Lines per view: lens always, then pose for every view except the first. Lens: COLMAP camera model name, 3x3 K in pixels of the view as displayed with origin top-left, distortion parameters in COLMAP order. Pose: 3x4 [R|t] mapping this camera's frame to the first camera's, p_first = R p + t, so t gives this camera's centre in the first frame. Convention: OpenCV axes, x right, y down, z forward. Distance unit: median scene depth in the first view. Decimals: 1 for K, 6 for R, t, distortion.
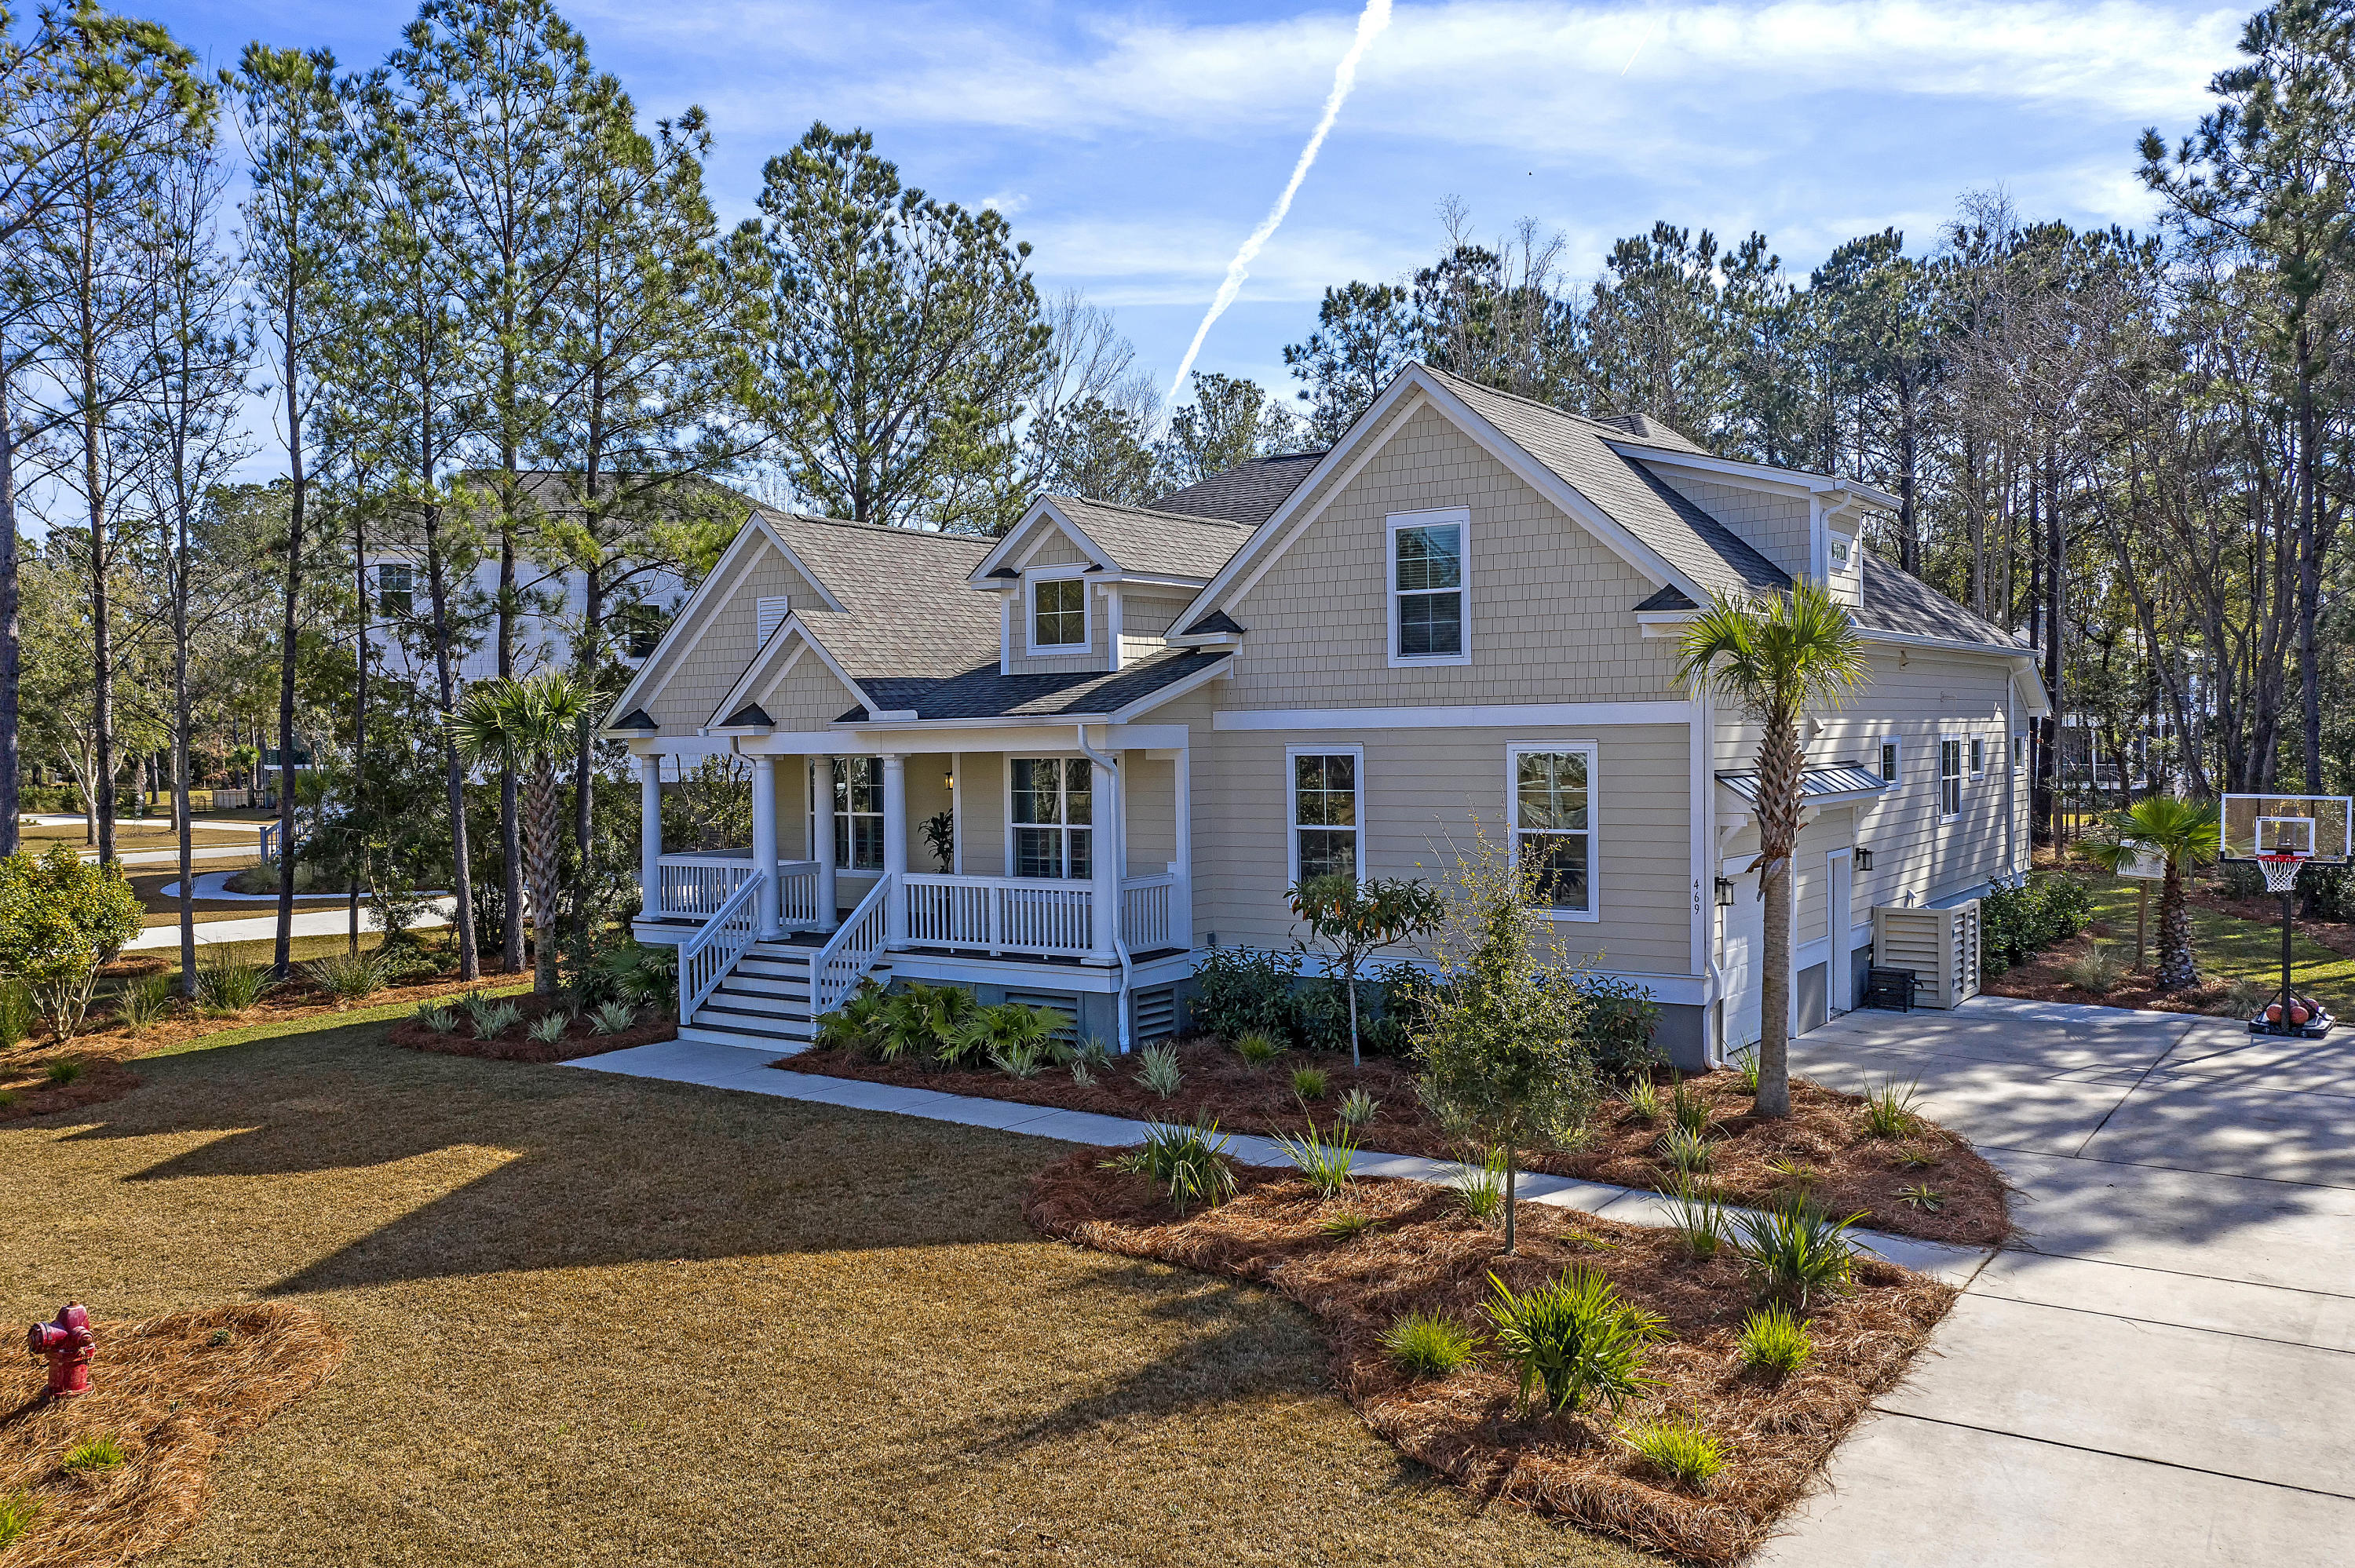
lens RADIAL K [[2111.1, 0, 1177.5], [0, 2111.1, 784.0], [0, 0, 1]] dist [0.010940, 0.002528]
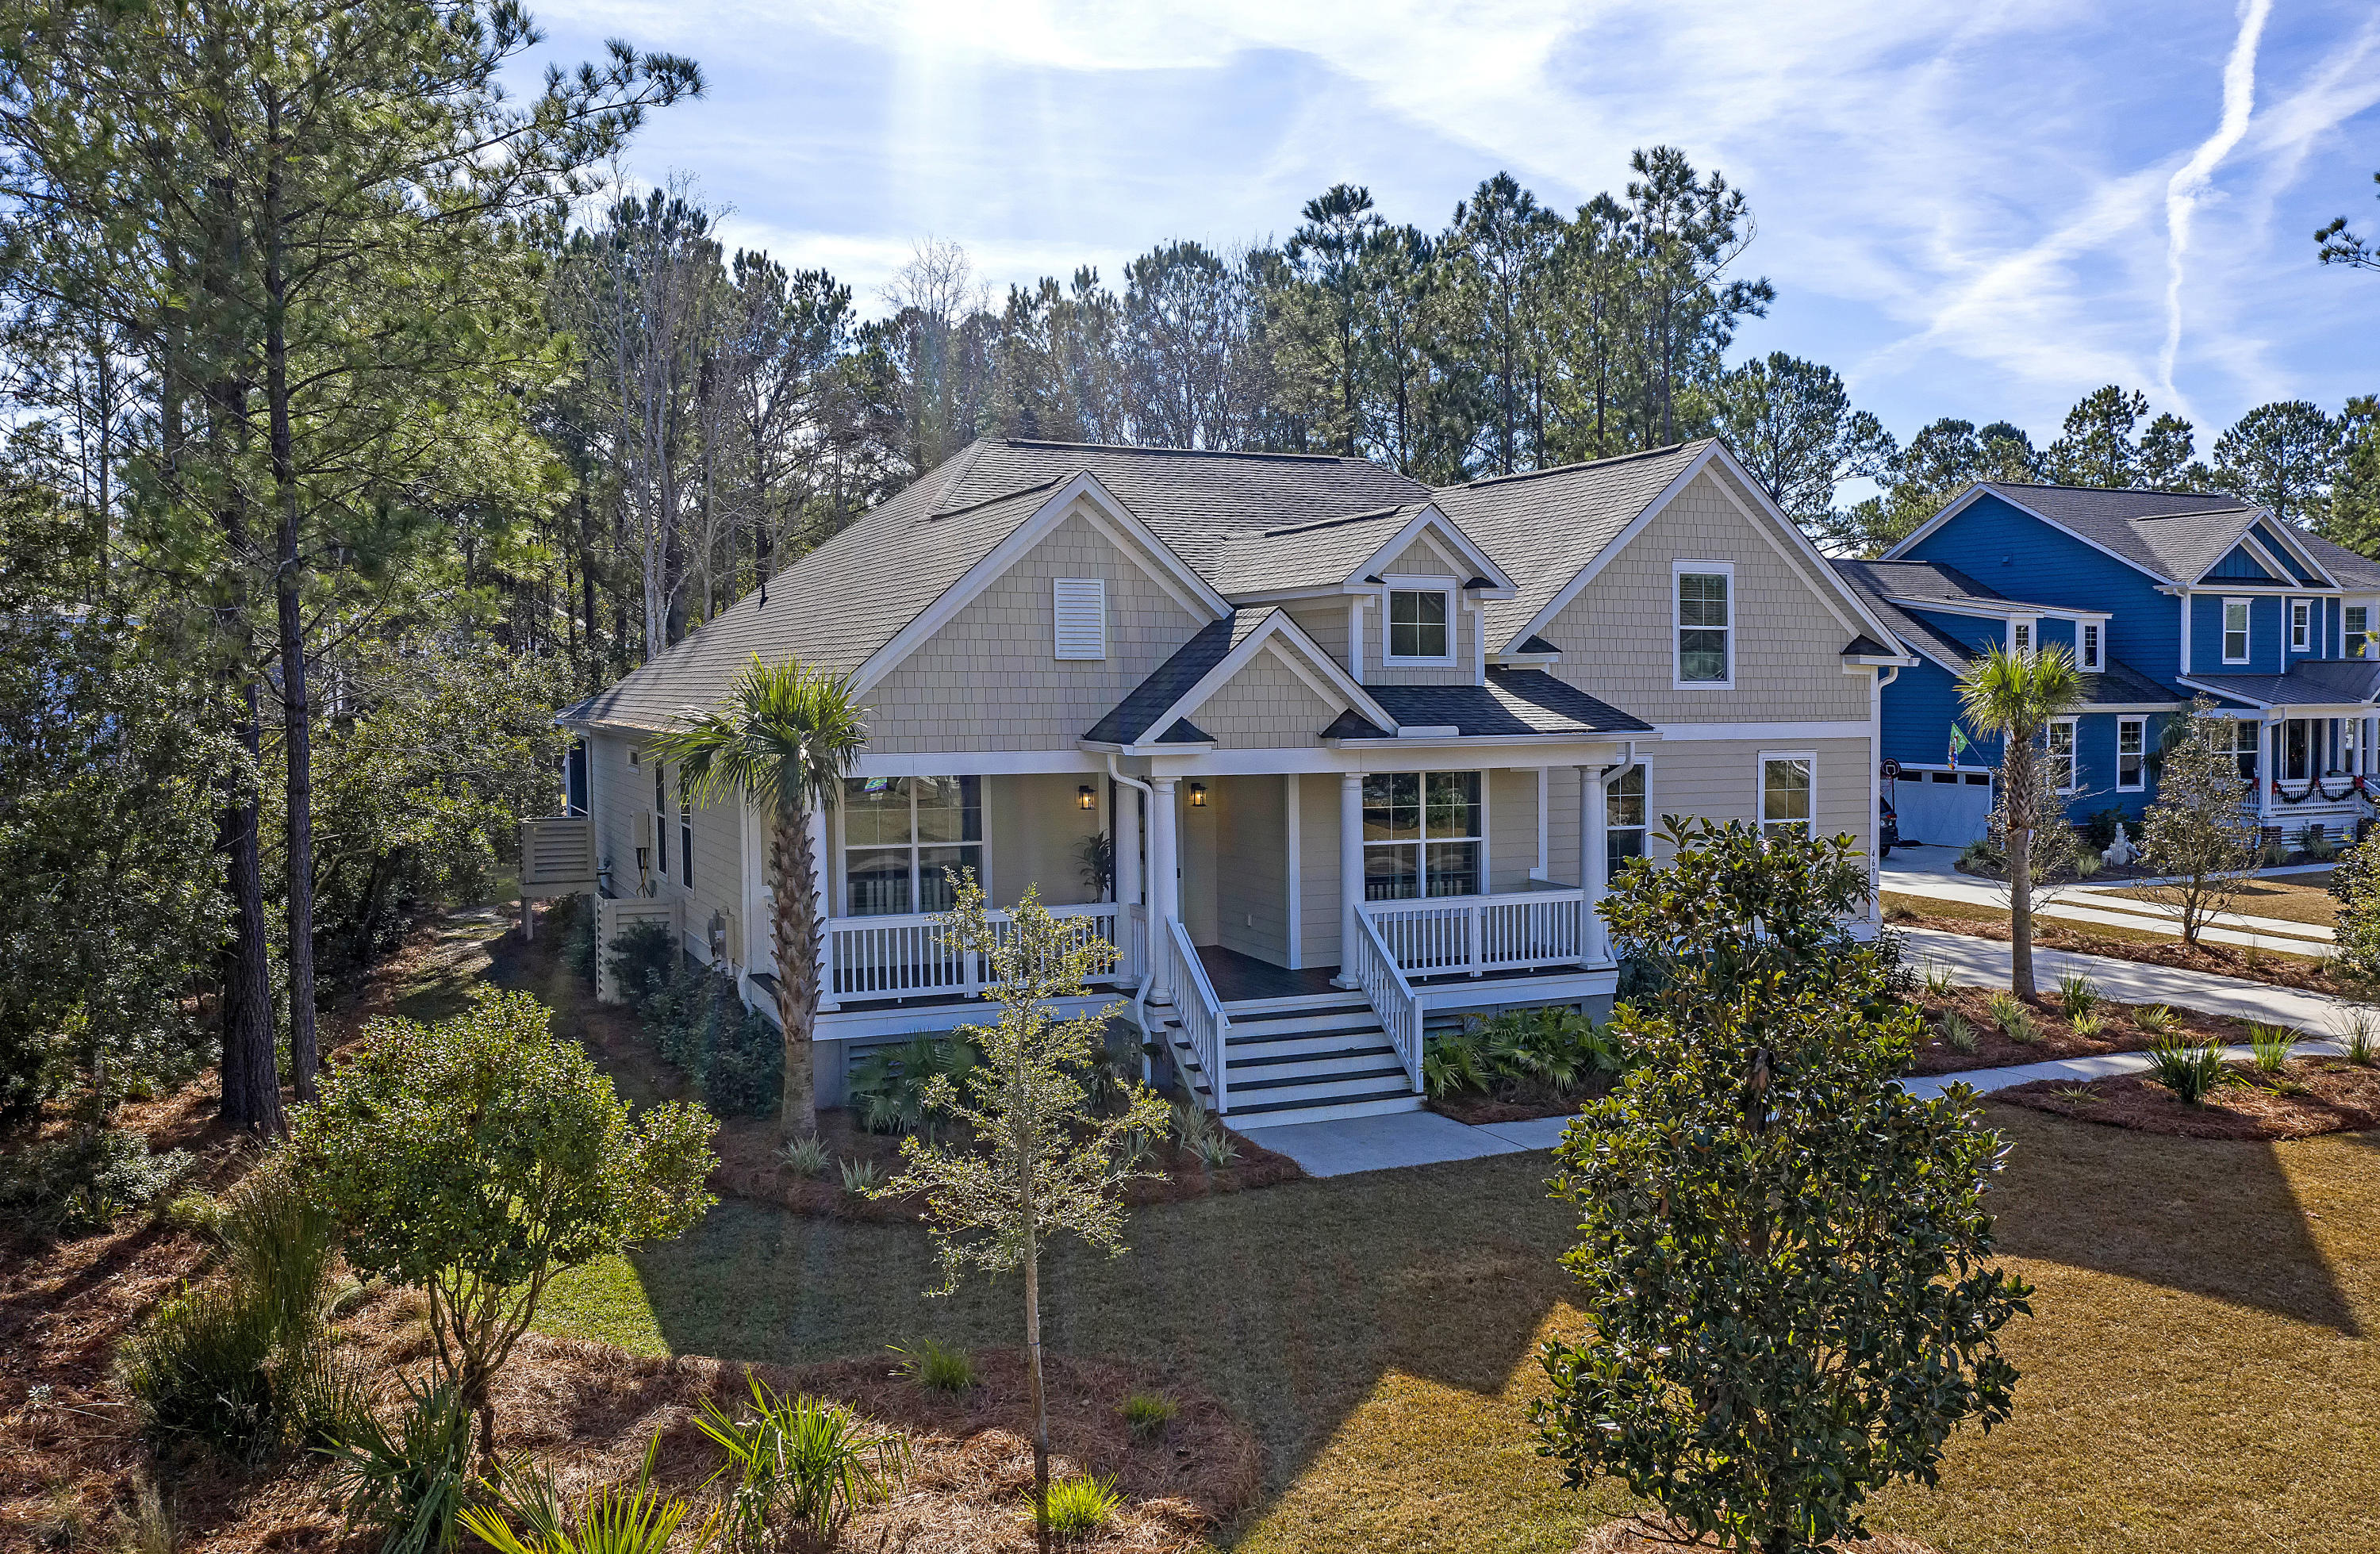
lens RADIAL K [[2025.5, 0, 1291.0], [0, 2025.5, 772.6], [0, 0, 1]] dist [-0.011642, 0.006811]
pose [[0.429725, -0.025815, 0.902591, -0.942282], [0.012951, 0.999665, 0.022425, -0.034257], [-0.902867, 0.002053, 0.429915, 0.655354]]
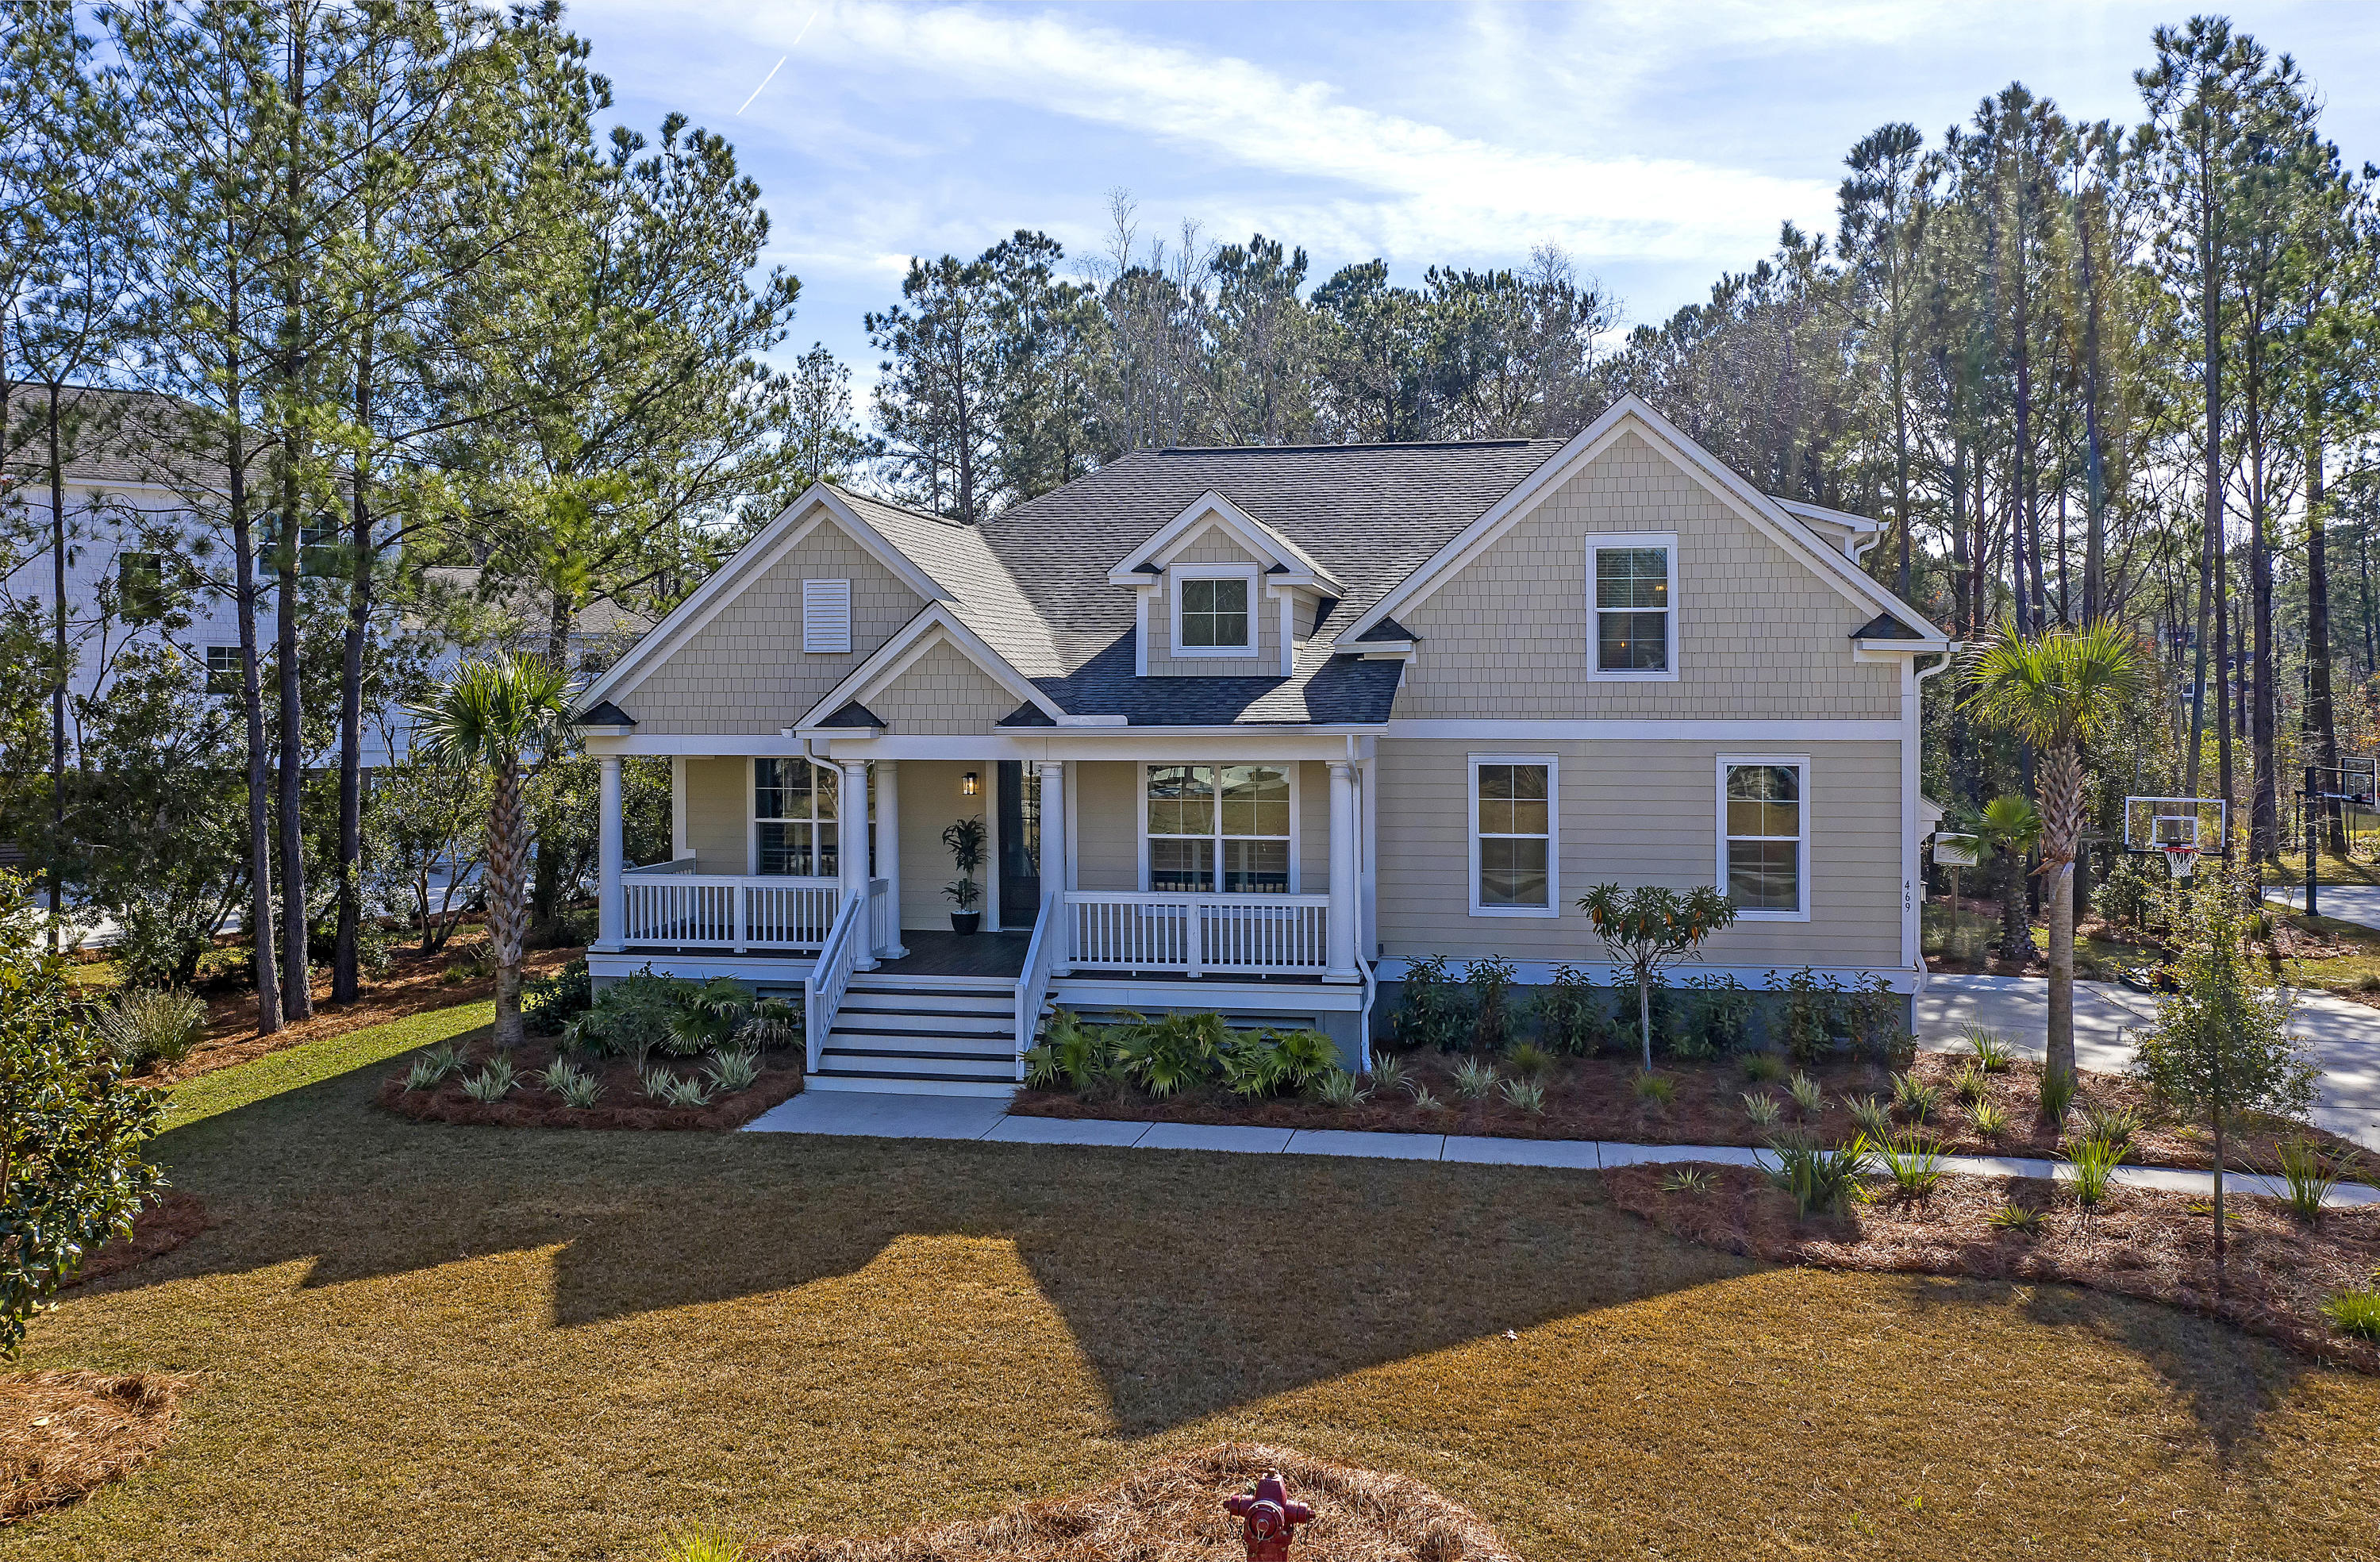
lens RADIAL K [[2025.8, 0, 1291.0], [0, 2025.8, 776.6], [0, 0, 1]] dist [-0.011642, 0.006811]
pose [[0.880070, -0.007148, 0.474790, -0.465321], [-0.001546, 0.999838, 0.017917, -0.023959], [-0.474841, -0.016502, 0.879917, 0.178299]]
